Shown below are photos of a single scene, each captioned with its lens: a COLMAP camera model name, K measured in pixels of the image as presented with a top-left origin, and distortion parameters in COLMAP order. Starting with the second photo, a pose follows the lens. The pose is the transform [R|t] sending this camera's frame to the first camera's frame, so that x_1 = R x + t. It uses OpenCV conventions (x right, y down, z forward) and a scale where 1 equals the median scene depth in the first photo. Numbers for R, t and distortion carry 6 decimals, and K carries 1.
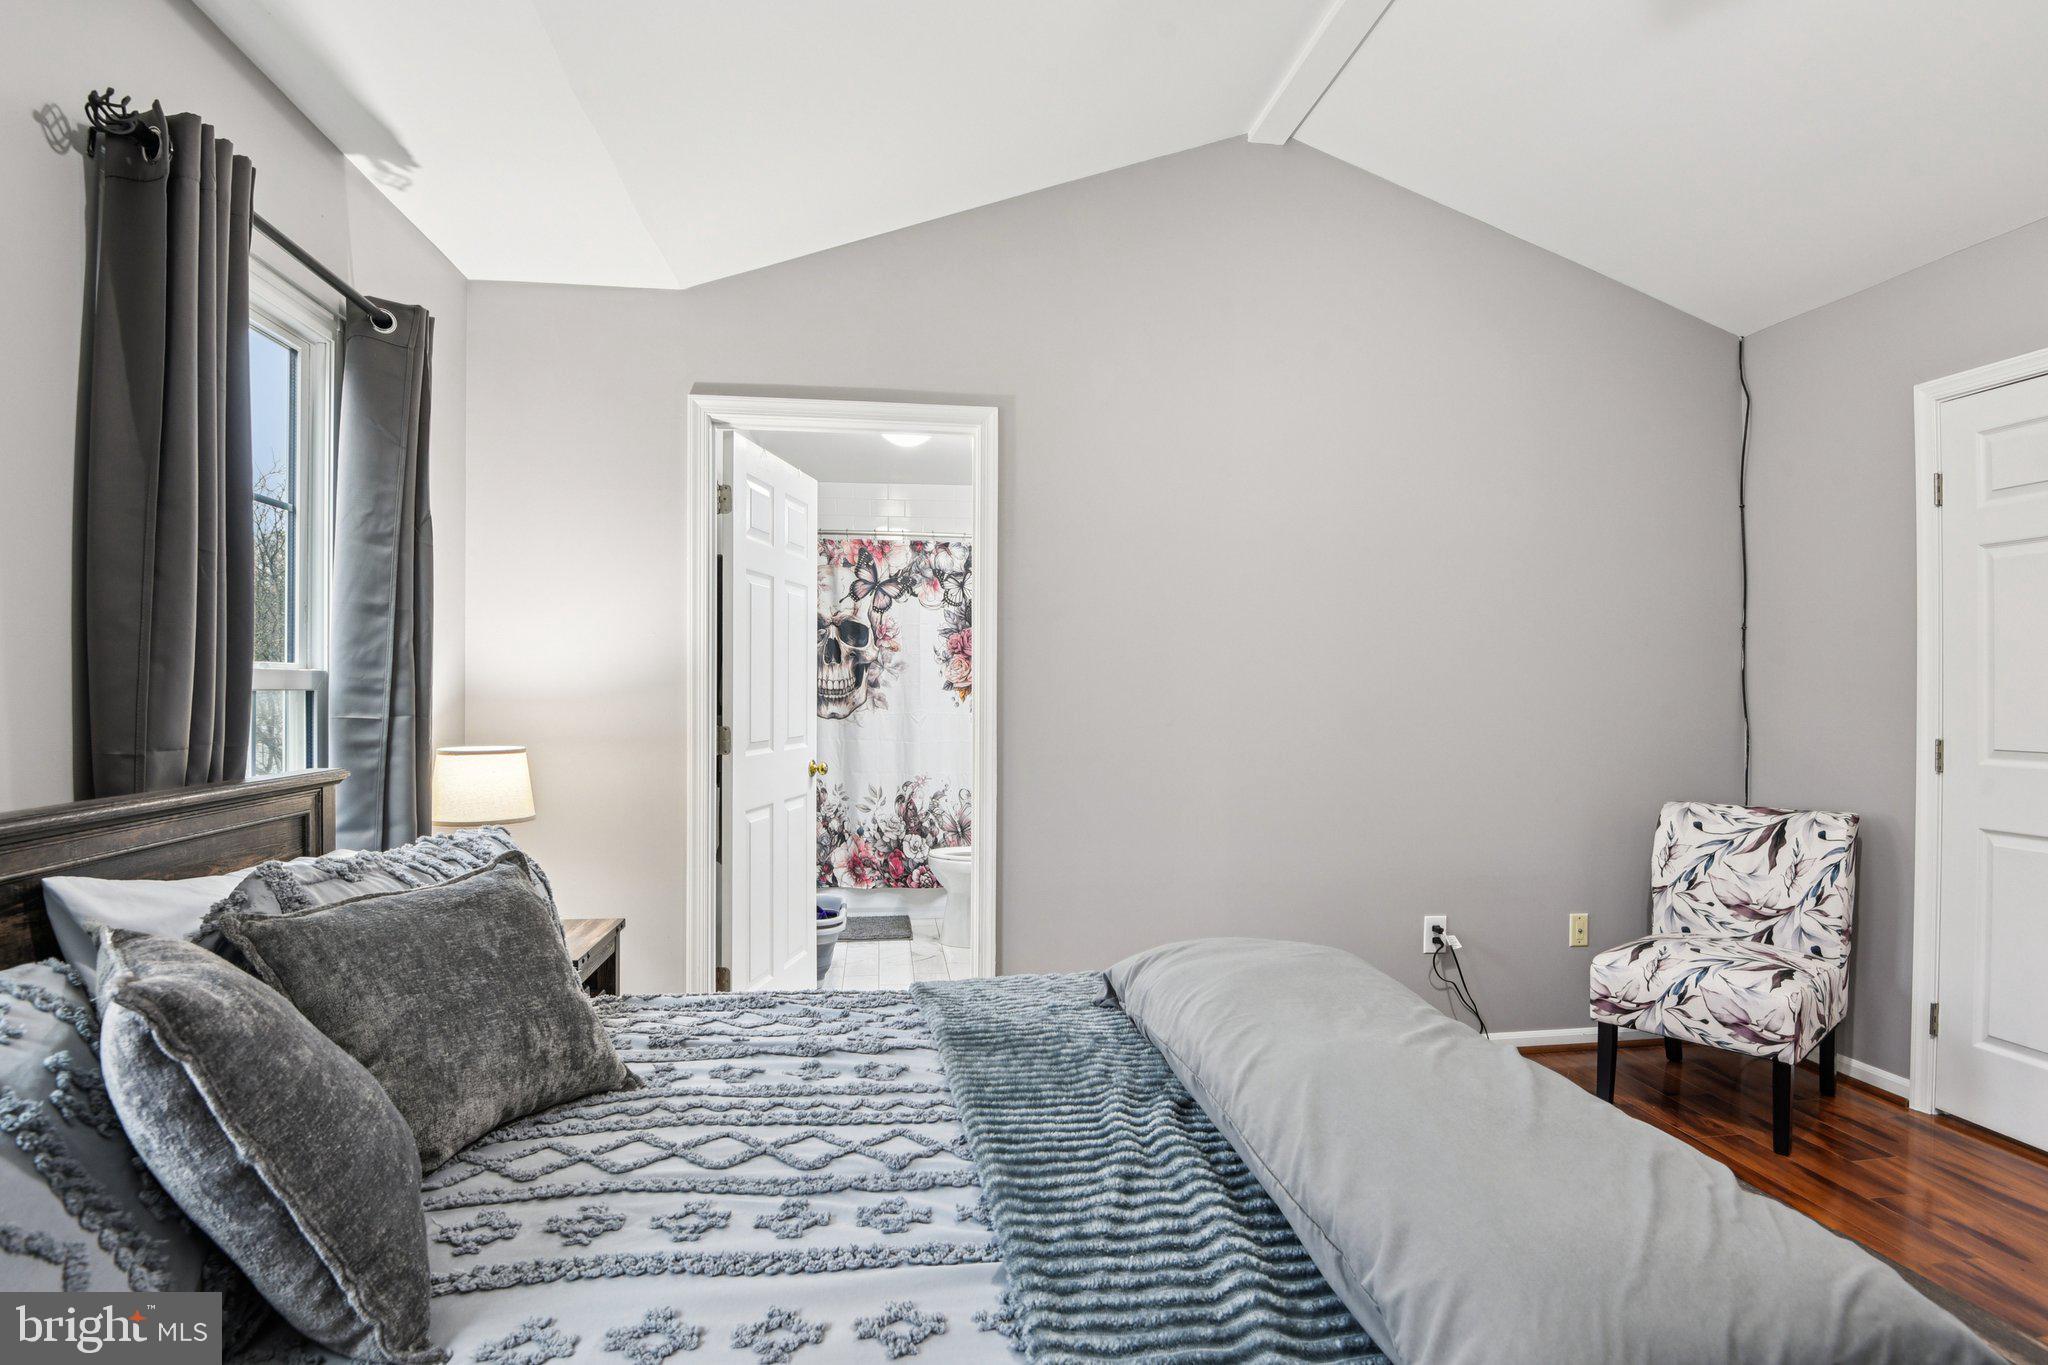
lens RADIAL K [[1056.9, 0, 1018.4], [0, 1056.9, 677.2], [0, 0, 1]] dist [-0.020524, -0.009788]
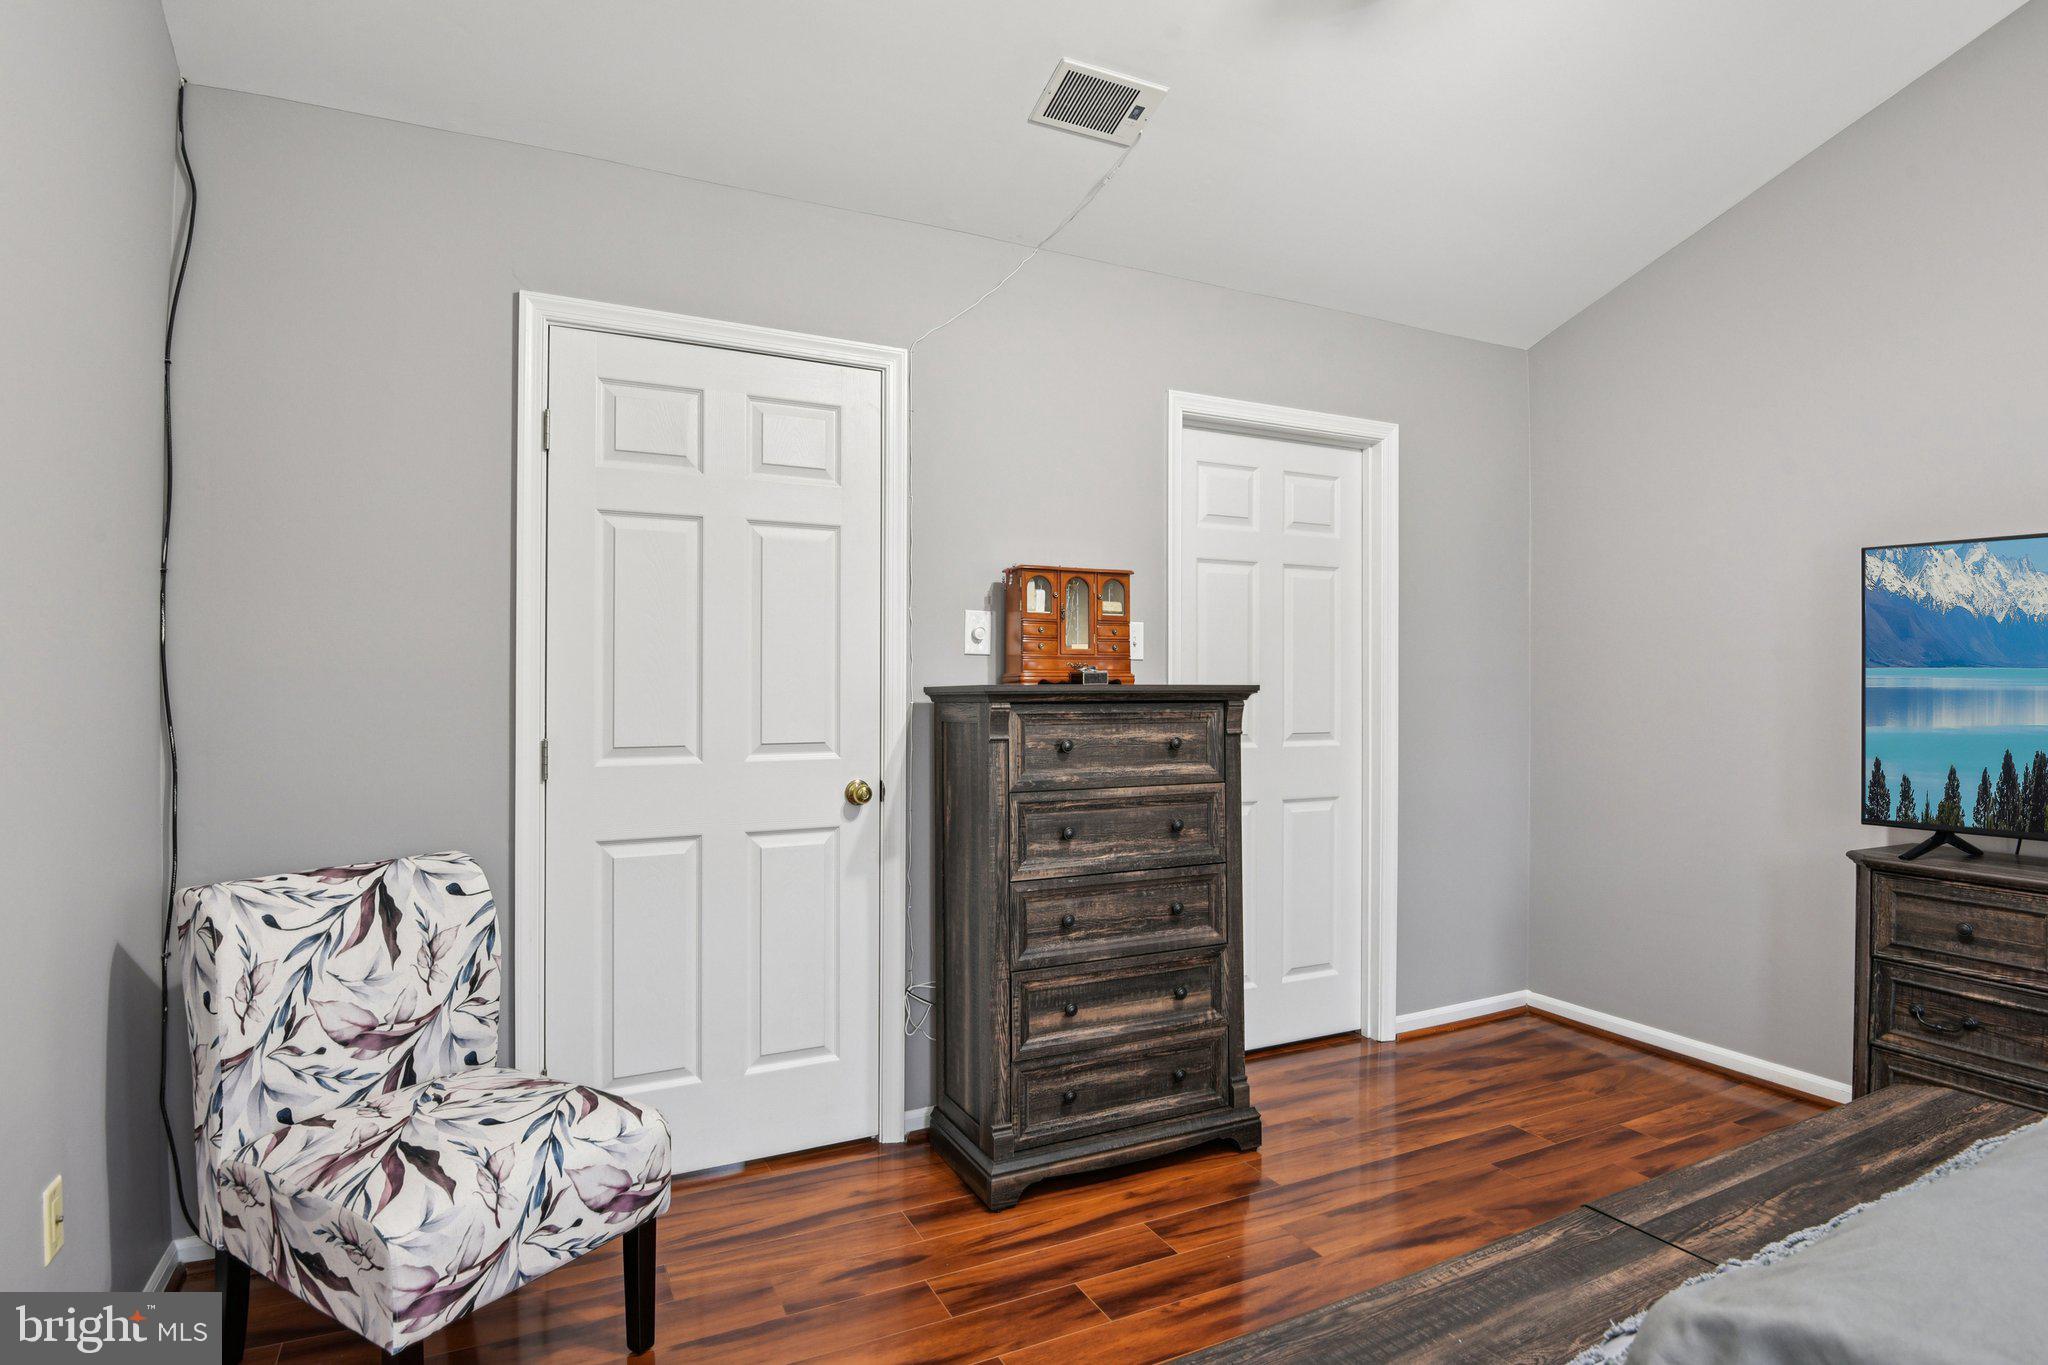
lens RADIAL K [[1056.9, 0, 1014.5], [0, 1056.9, 670.6], [0, 0, 1]] dist [-0.020524, -0.009788]
pose [[-0.316004, 0.011170, 0.948692, -0.002378], [-0.008704, 0.999854, -0.014672, 0.013716], [-0.948718, -0.012894, -0.315861, 0.845314]]
